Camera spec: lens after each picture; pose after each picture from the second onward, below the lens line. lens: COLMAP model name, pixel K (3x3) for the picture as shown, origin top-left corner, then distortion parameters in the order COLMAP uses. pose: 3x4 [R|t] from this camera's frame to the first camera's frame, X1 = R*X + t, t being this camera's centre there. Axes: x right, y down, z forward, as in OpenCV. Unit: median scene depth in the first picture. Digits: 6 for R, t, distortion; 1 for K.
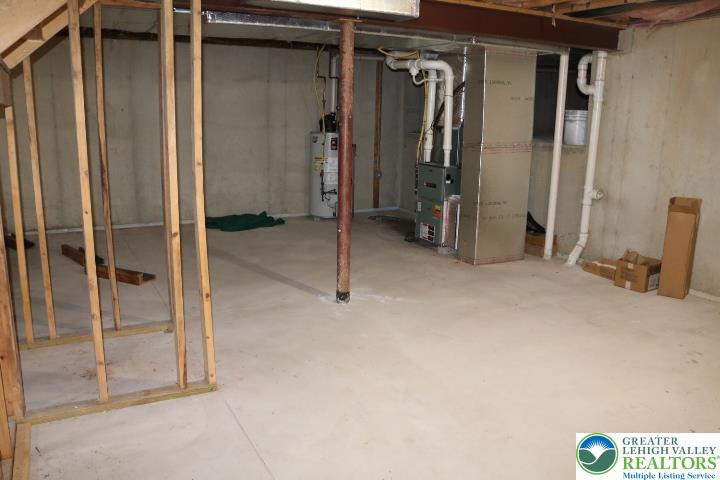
lens RADIAL K [[598.1, 0, 359.6], [0, 598.1, 241.0], [0, 0, 1]] dist [-0.147097, 0.111887]
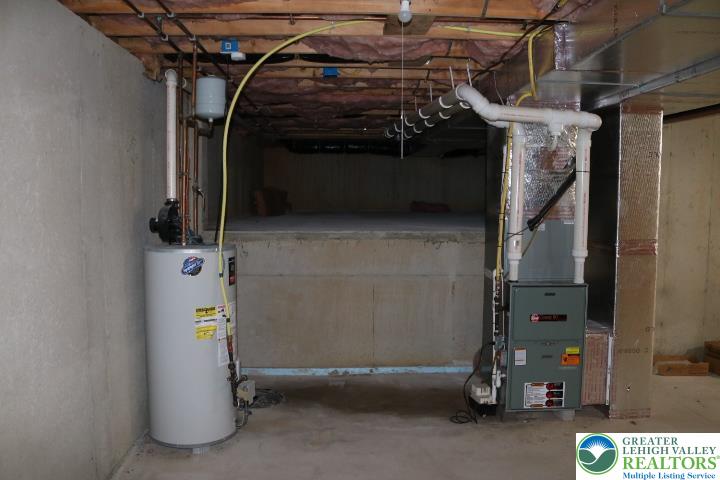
lens RADIAL K [[598.1, 0, 360.3], [0, 598.1, 240.4], [0, 0, 1]] dist [-0.147097, 0.111887]
pose [[0.416907, -0.089623, 0.904520, -0.497812], [0.187289, 0.982243, 0.011000, -0.215394], [-0.889445, 0.164820, 0.426289, 0.914997]]
